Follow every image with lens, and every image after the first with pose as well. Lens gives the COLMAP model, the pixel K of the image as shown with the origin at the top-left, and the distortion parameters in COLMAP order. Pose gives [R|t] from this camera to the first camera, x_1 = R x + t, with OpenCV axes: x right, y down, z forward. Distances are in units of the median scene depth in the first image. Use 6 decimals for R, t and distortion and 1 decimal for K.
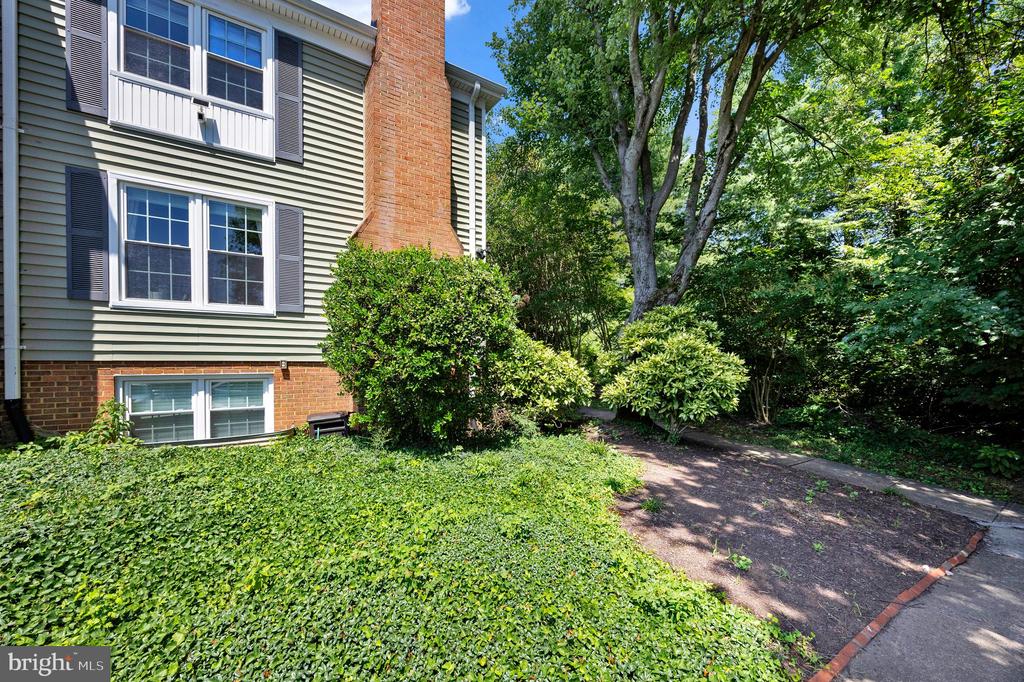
lens RADIAL K [[393.9, 0, 515.5], [0, 393.9, 365.1], [0, 0, 1]] dist [-0.004652, 0.000991]
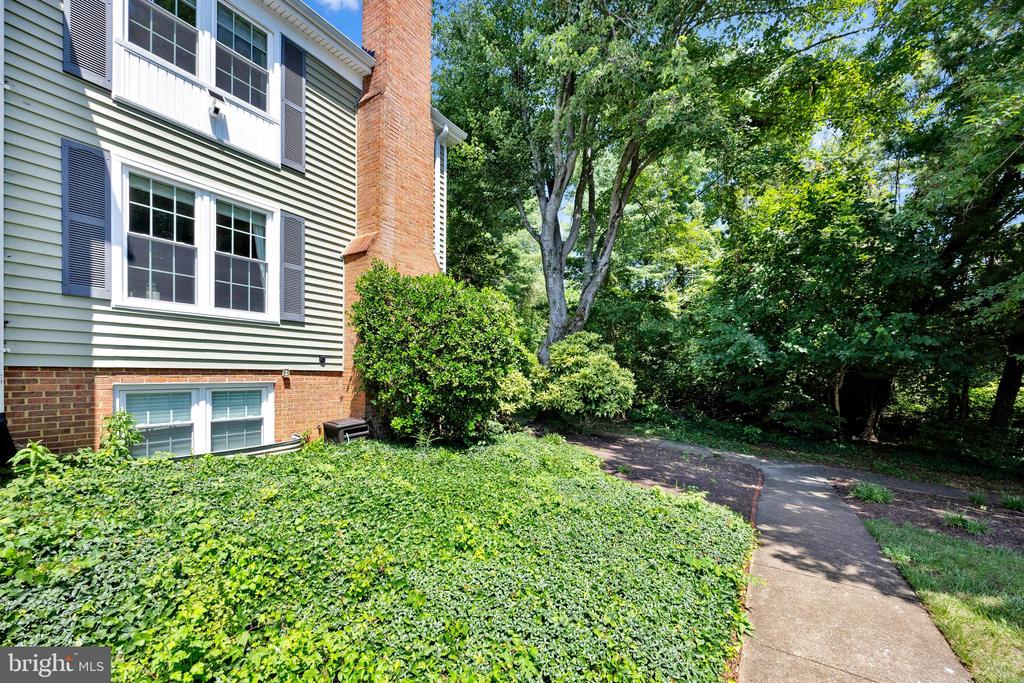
lens RADIAL K [[393.9, 0, 517.6], [0, 393.9, 375.5], [0, 0, 1]] dist [-0.004652, 0.000991]
pose [[0.909046, 0.009252, 0.416592, -0.521094], [-0.010457, 0.999945, 0.000611, -0.002633], [-0.416564, -0.004912, 0.909093, -0.164857]]
